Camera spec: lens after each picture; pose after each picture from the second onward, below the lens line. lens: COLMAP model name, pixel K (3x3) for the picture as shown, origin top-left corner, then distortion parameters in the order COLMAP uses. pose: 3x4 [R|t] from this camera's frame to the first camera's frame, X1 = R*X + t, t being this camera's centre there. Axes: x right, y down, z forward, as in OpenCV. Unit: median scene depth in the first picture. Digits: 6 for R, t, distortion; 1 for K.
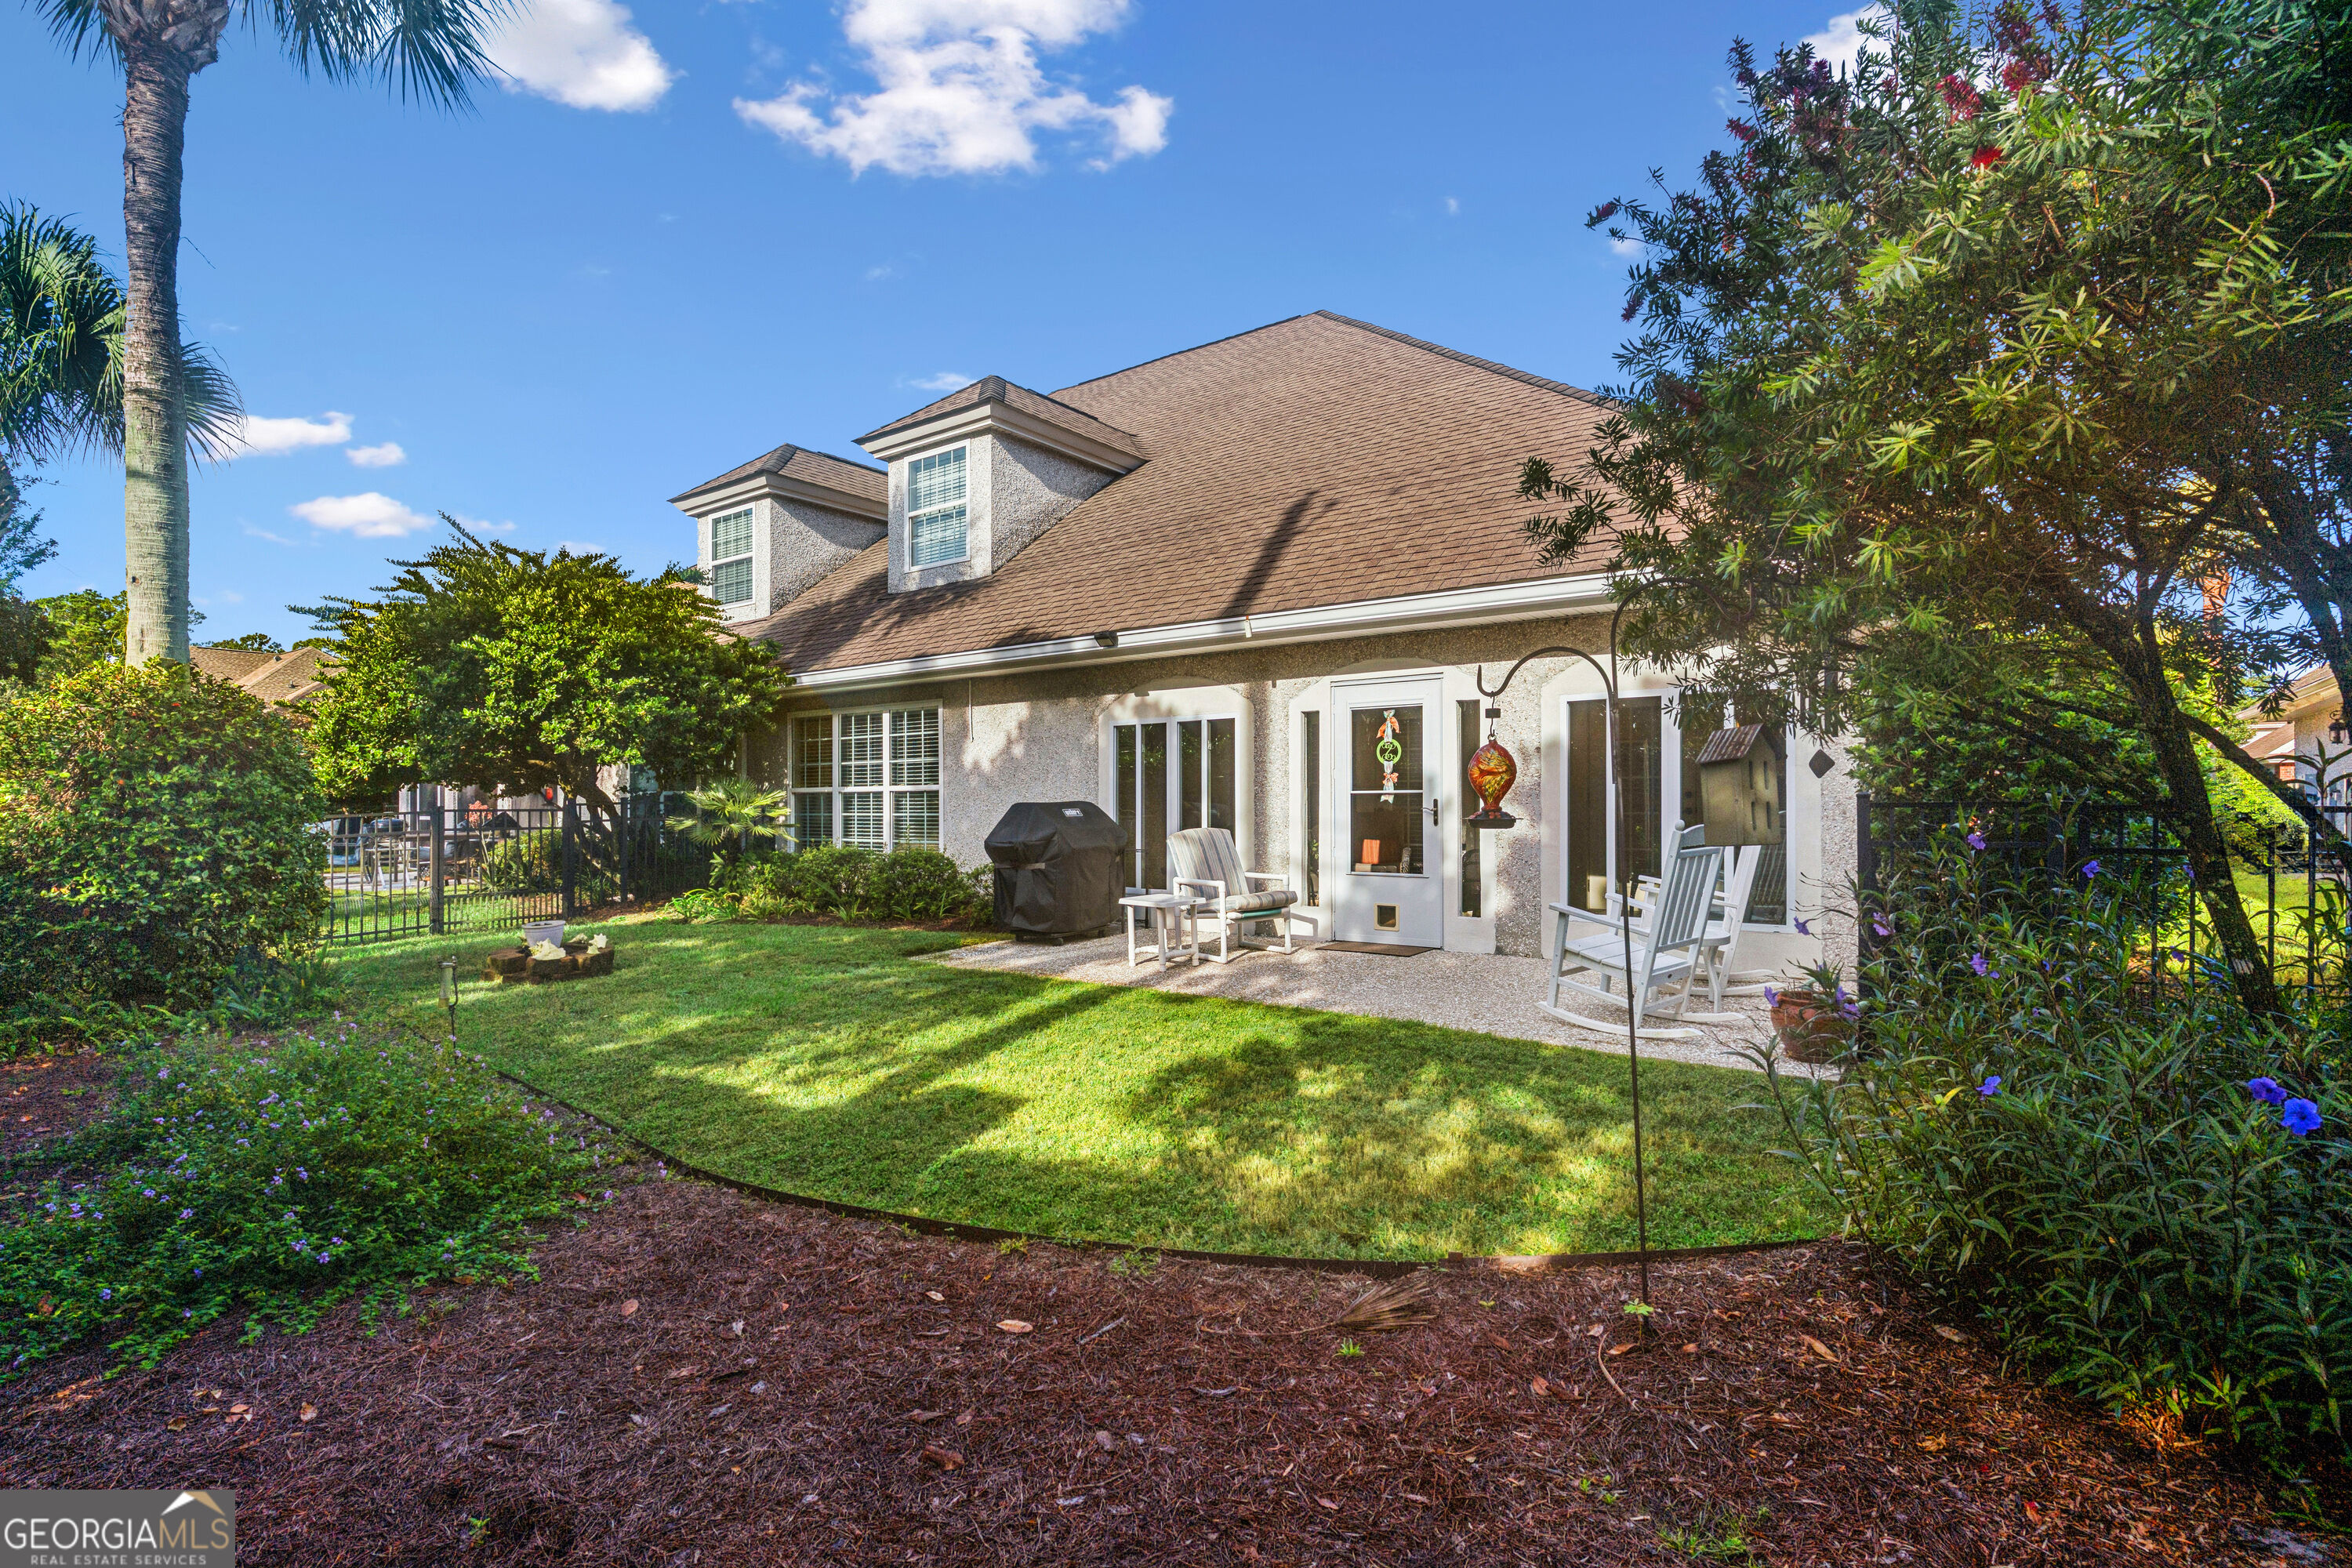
lens RADIAL K [[1132.1, 0, 1179.6], [0, 1132.1, 813.2], [0, 0, 1]] dist [0.001261, -0.000437]
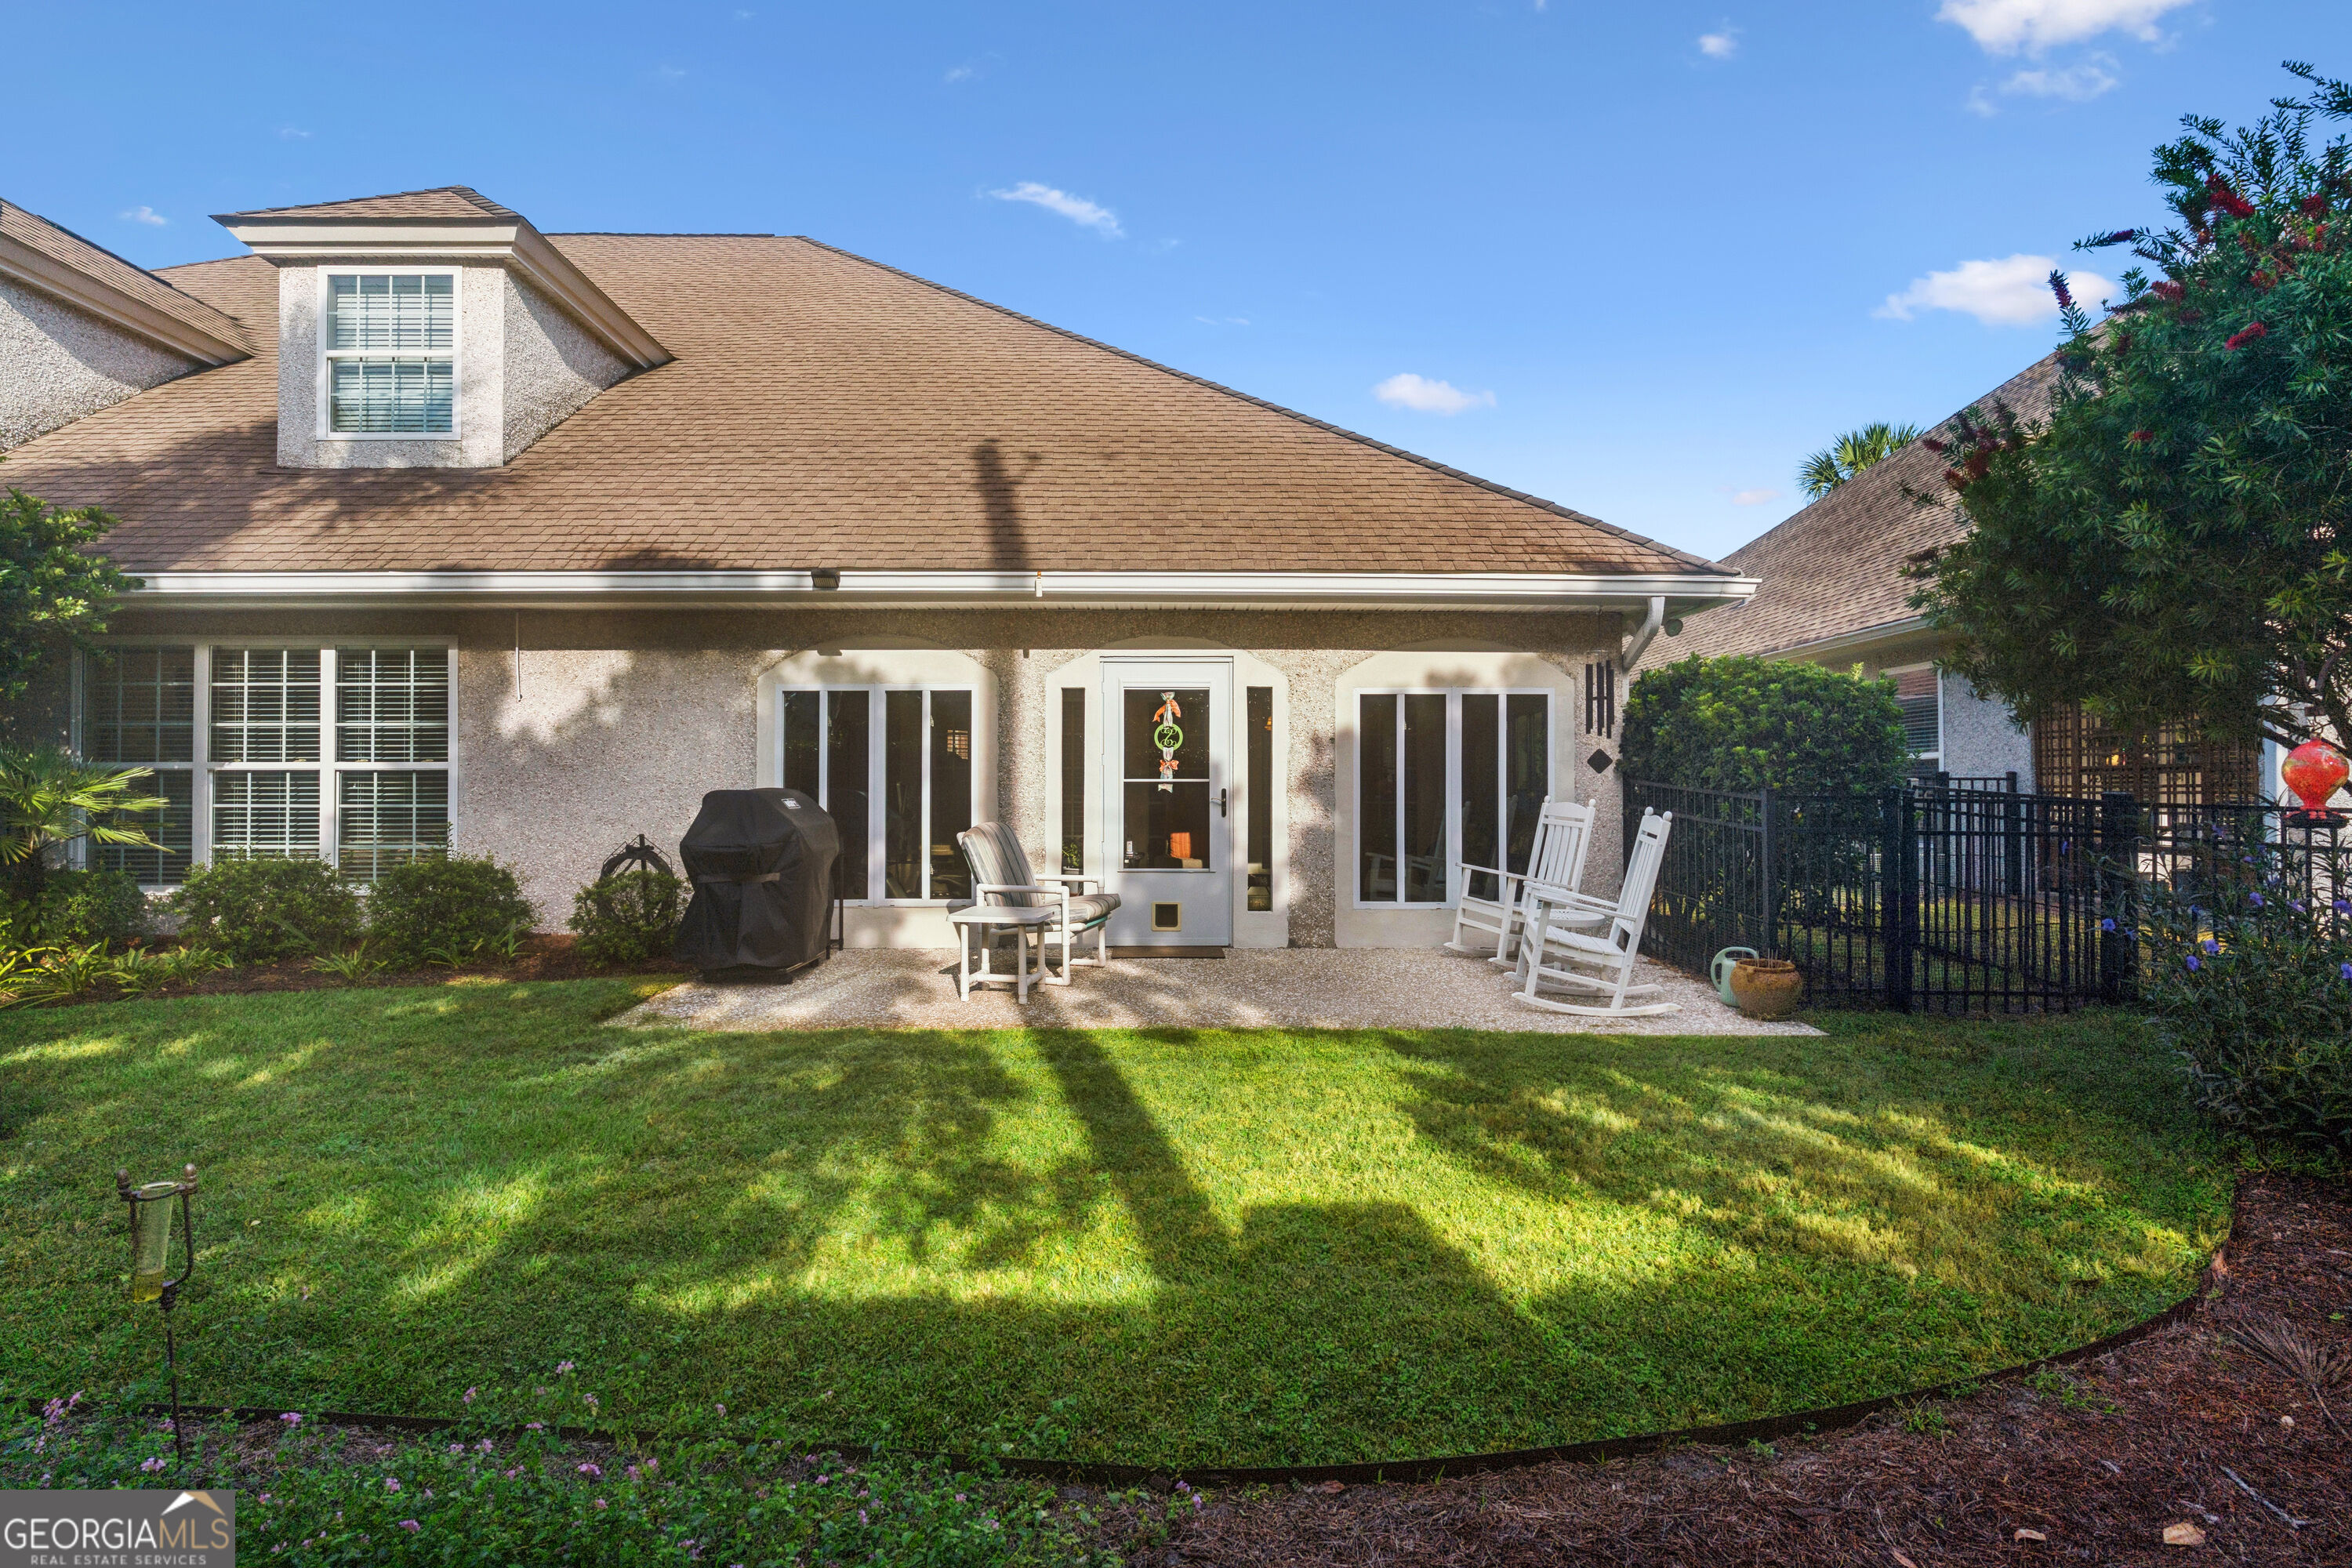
lens RADIAL K [[1114.6, 0, 1157.3], [0, 1114.6, 787.9], [0, 0, 1]] dist [0.000949, -0.000273]
pose [[0.794661, 0.006051, 0.607024, -0.344553], [0.000273, 0.999947, -0.010325, -0.003244], [-0.607054, 0.008371, 0.794616, 0.262028]]
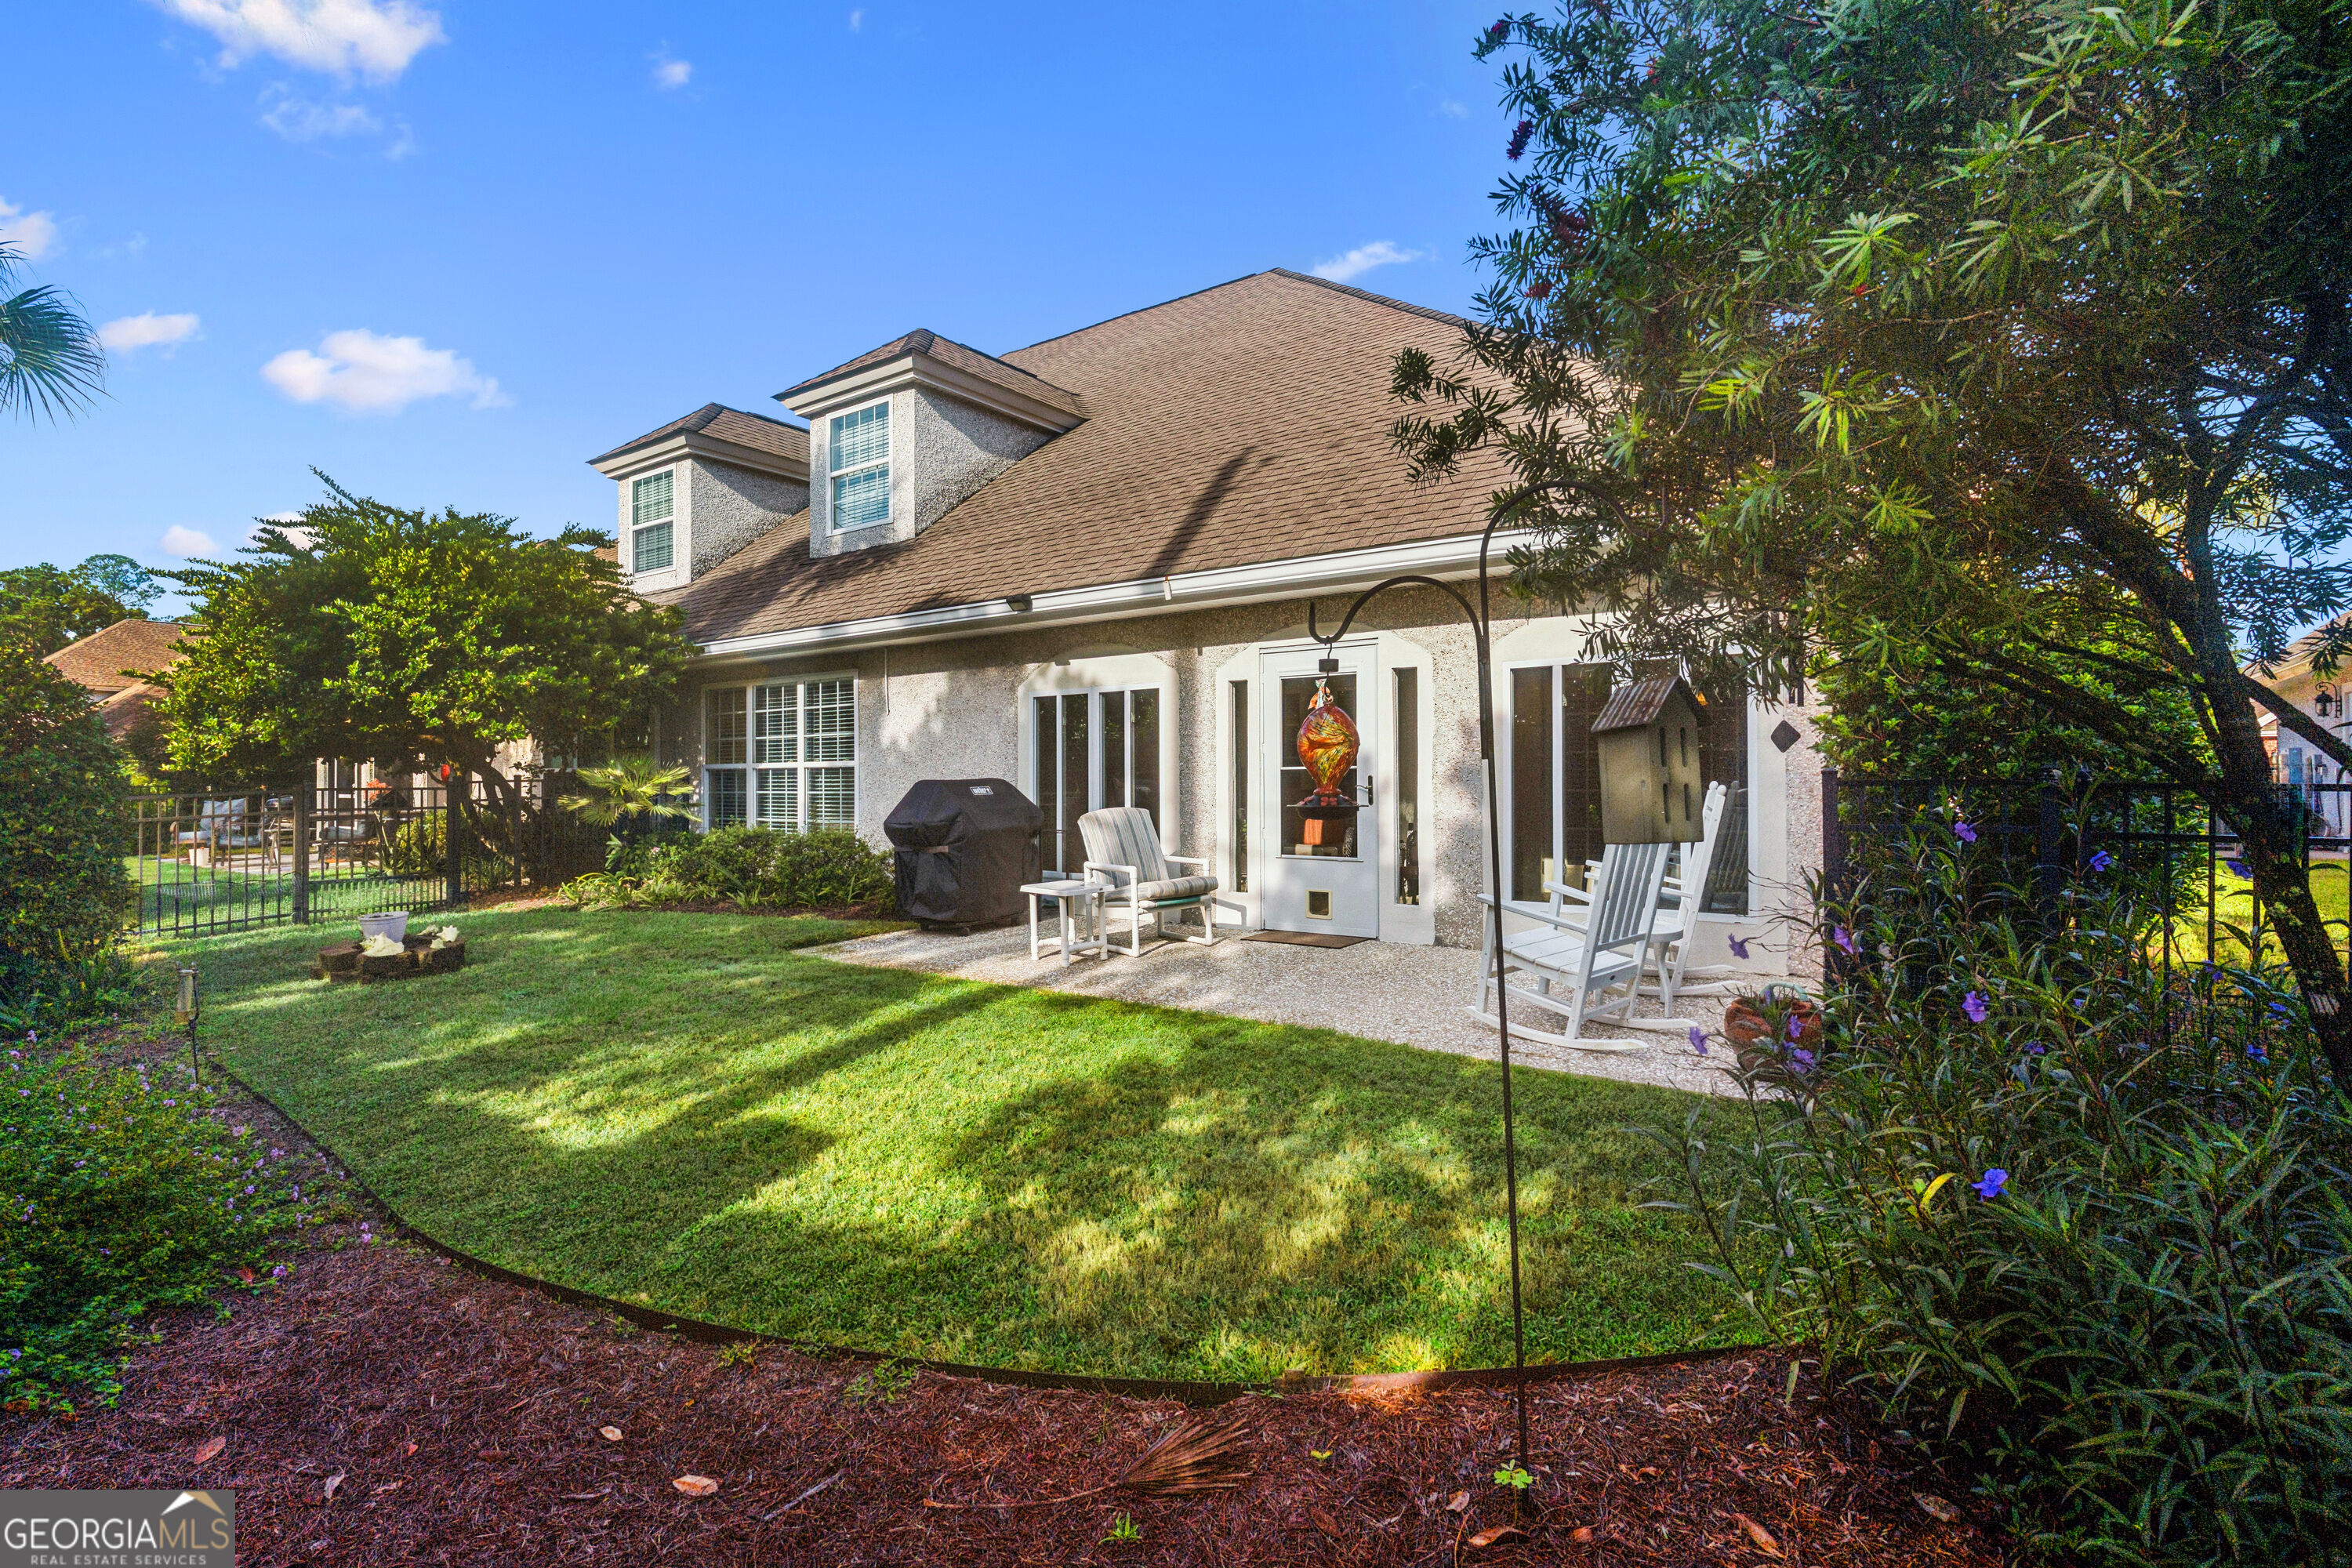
lens RADIAL K [[1129.2, 0, 1176.0], [0, 1129.2, 784.0], [0, 0, 1]] dist [-0.000391, 0.000123]
pose [[0.999928, -0.001451, 0.011896, 0.051739], [0.001500, 0.999990, -0.004134, -0.002085], [-0.011889, 0.004152, 0.999921, 0.078513]]
